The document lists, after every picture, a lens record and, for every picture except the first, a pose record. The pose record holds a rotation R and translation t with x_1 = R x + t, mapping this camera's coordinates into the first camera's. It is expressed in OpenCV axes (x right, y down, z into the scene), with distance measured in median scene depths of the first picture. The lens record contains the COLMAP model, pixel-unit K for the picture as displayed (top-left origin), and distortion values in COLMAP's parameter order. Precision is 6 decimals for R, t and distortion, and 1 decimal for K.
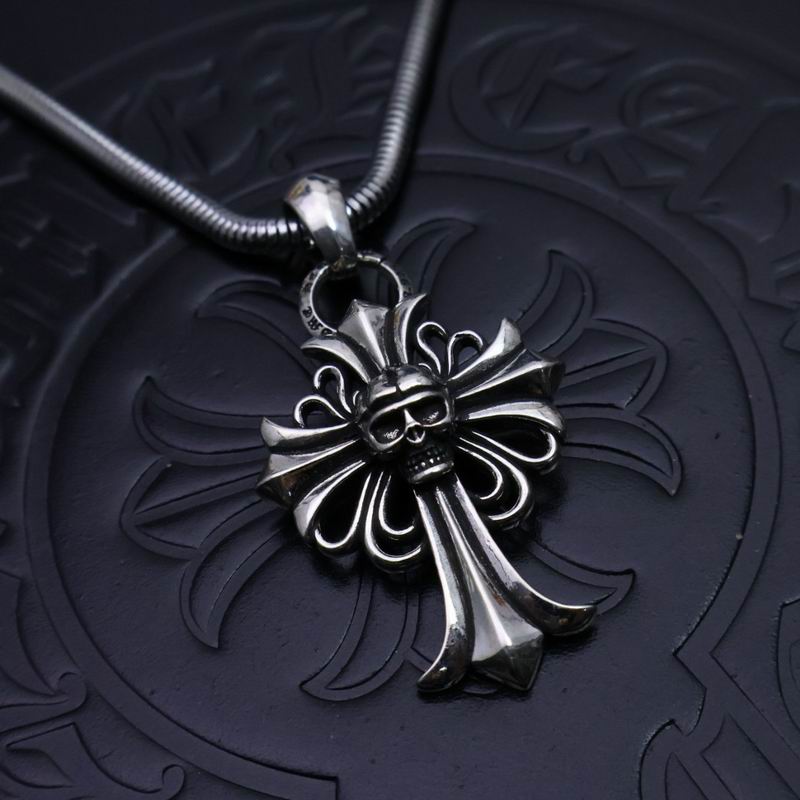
lens RADIAL K [[1327.6, 0, 400.0], [0, 1327.6, 400.0], [0, 0, 1]] dist [-0.009129, -0.036514]
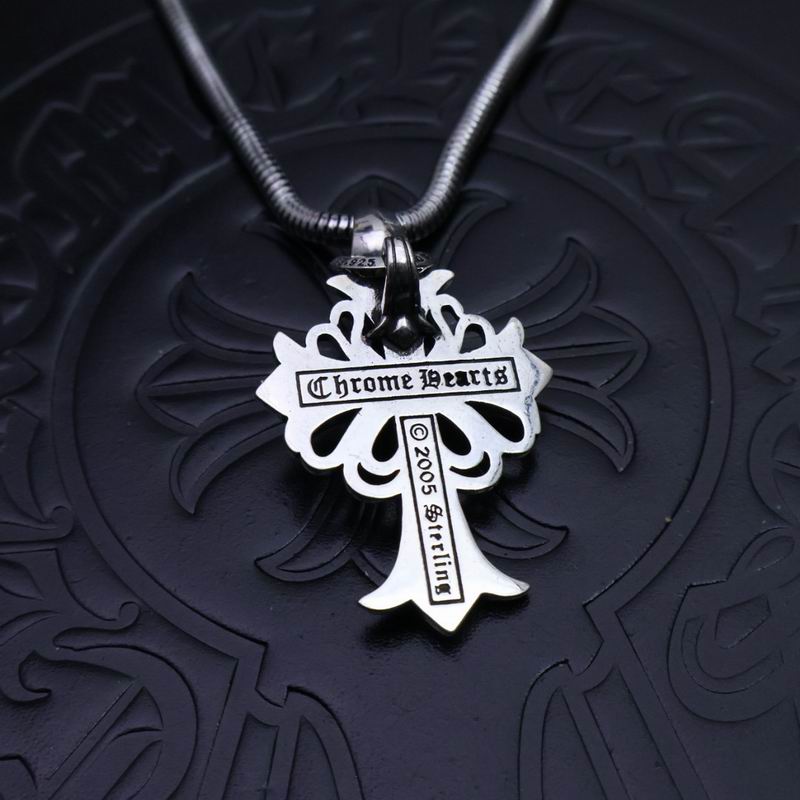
lens RADIAL K [[1327.6, 0, 400.0], [0, 1327.6, 400.0], [0, 0, 1]] dist [-0.009129, -0.036514]
pose [[0.975289, 0.215142, -0.050254, 0.066199], [-0.214523, 0.976563, 0.017460, 0.031778], [0.052832, -0.006248, 0.998584, -0.113485]]
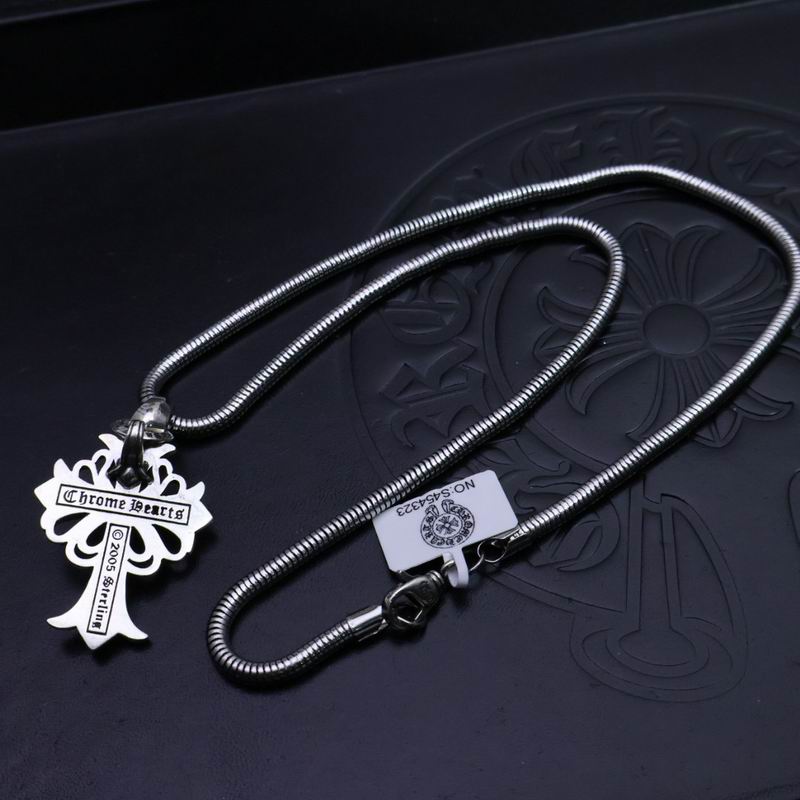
lens RADIAL K [[1327.6, 0, 400.0], [0, 1327.6, 400.0], [0, 0, 1]] dist [-0.009129, -0.036514]
pose [[0.990814, 0.125050, -0.051477, -0.296970], [-0.126839, 0.991372, -0.033072, 0.251518], [0.046897, 0.039297, 0.998126, -0.986727]]
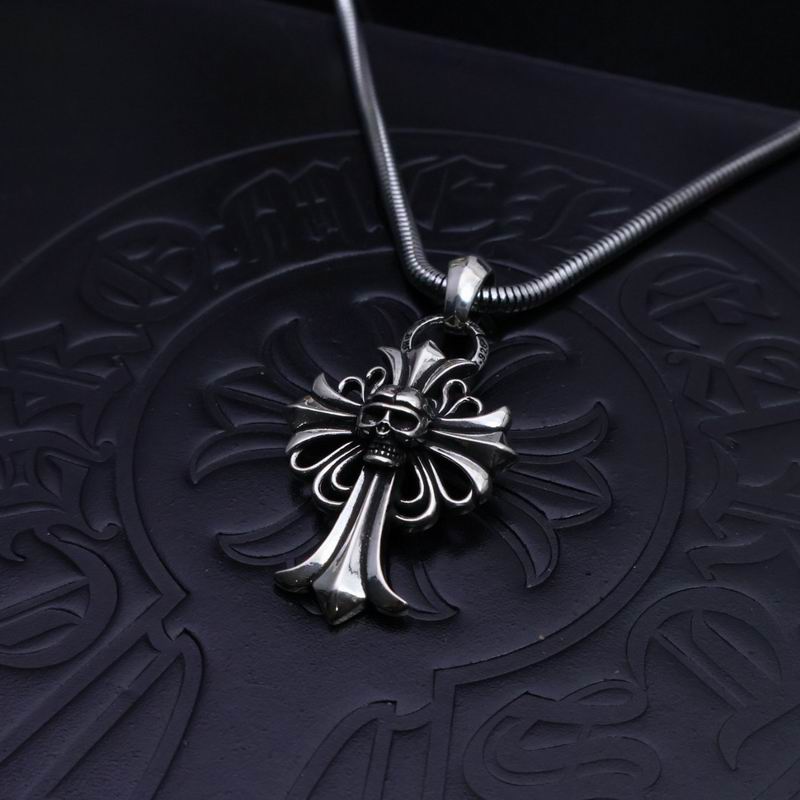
lens RADIAL K [[1327.6, 0, 400.0], [0, 1327.6, 400.0], [0, 0, 1]] dist [-0.009129, -0.036514]
pose [[0.776035, 0.526883, -0.346646, 0.438553], [-0.564741, 0.825208, -0.010011, 0.004798], [0.280780, 0.203535, 0.937942, -0.252733]]
